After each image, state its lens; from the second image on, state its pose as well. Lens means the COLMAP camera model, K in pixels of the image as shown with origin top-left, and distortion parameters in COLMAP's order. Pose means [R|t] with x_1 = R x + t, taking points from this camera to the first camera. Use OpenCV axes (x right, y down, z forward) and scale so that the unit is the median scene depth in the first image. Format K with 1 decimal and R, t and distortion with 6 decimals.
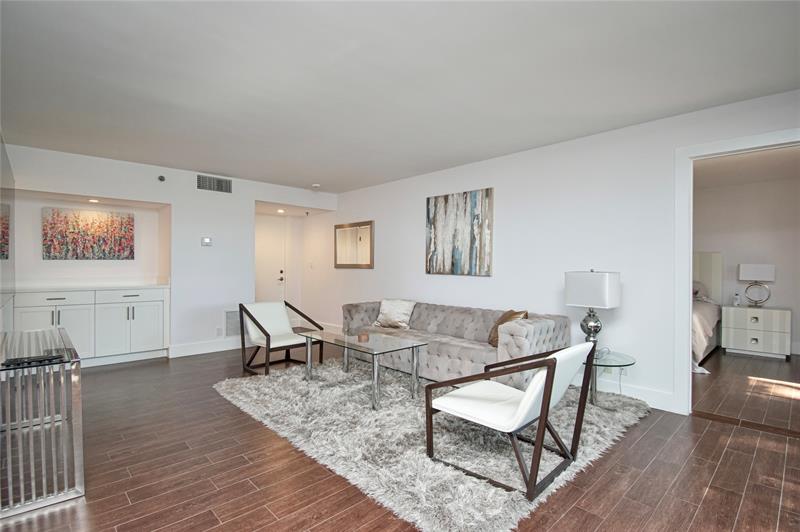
lens RADIAL K [[395.5, 0, 413.0], [0, 395.5, 269.2], [0, 0, 1]] dist [-0.006043, -0.004103]
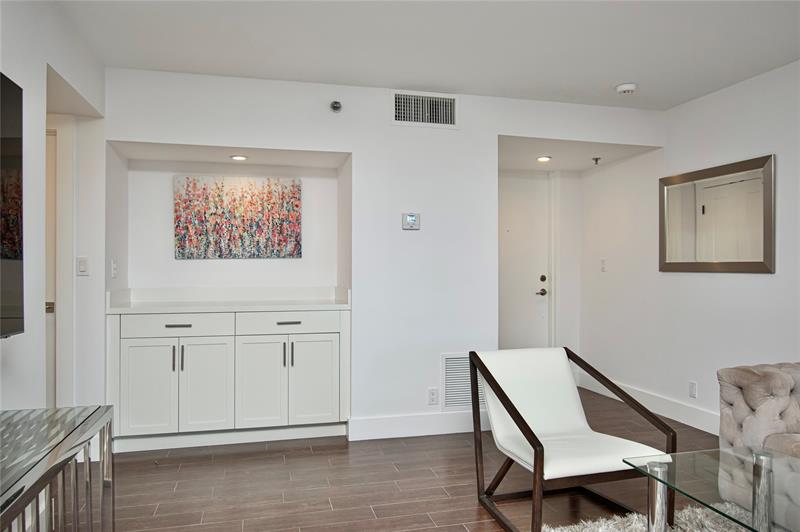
lens RADIAL K [[584.8, 0, 406.8], [0, 584.8, 271.4], [0, 0, 1]] dist [0.024273, -0.001345]
pose [[0.868494, -0.001451, -0.495697, -0.154896], [0.001635, 0.999999, -0.000061, -0.004249], [0.495697, -0.000757, 0.868495, 0.347466]]
